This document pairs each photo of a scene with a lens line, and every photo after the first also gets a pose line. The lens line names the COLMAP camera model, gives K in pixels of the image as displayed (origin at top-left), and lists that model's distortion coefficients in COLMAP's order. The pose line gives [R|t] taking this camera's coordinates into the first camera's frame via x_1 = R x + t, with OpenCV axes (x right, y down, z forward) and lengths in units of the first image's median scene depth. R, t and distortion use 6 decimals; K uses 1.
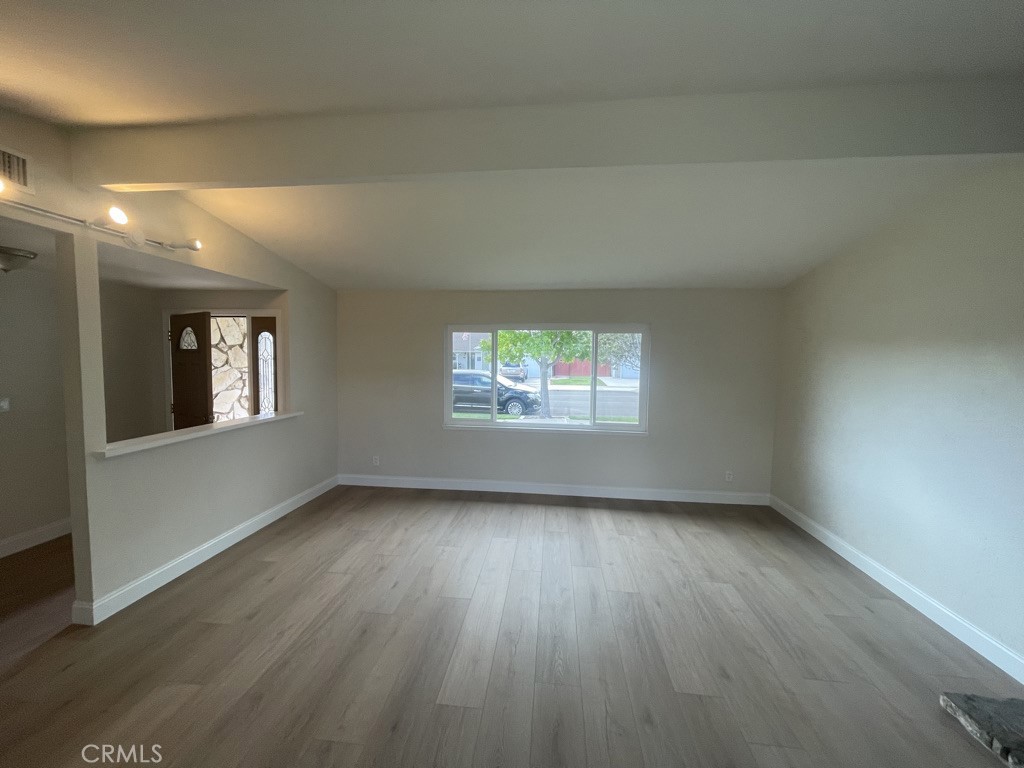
lens RADIAL K [[412.4, 0, 508.9], [0, 412.4, 382.9], [0, 0, 1]] dist [-0.000809, -0.000363]
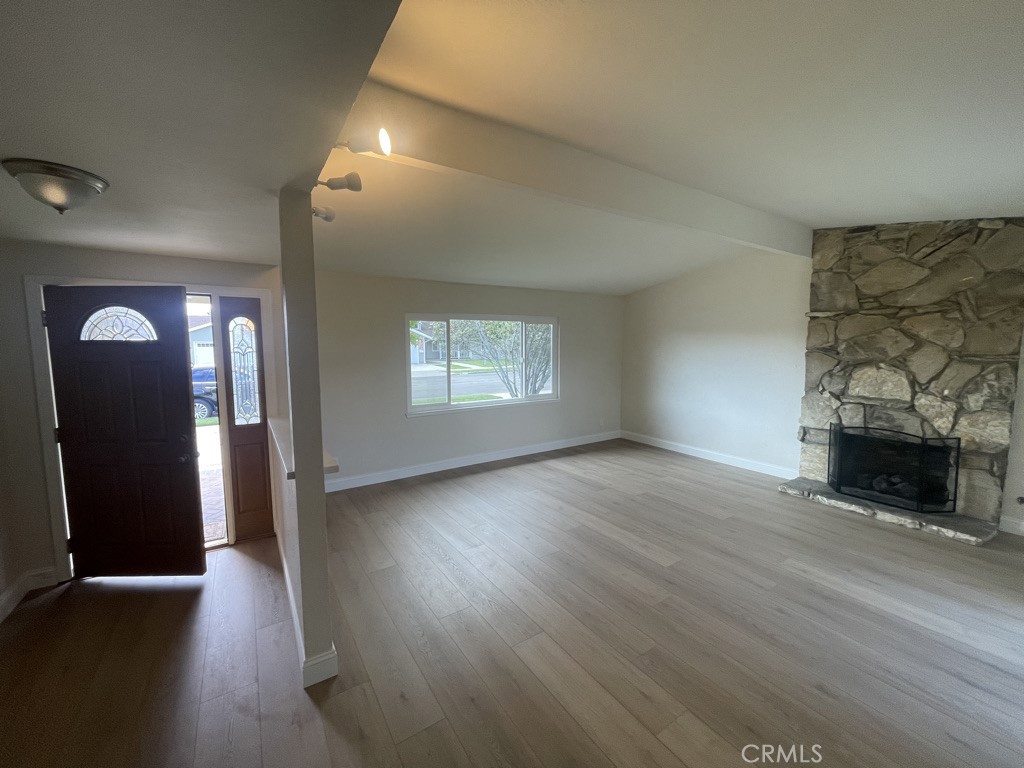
lens RADIAL K [[412.3, 0, 506.7], [0, 412.3, 384.1], [0, 0, 1]] dist [0.000275, 0.000863]
pose [[0.771590, -0.079953, 0.631075, -0.717501], [0.057344, 0.996773, 0.056172, -0.013002], [-0.633530, -0.007153, 0.773685, 0.084619]]
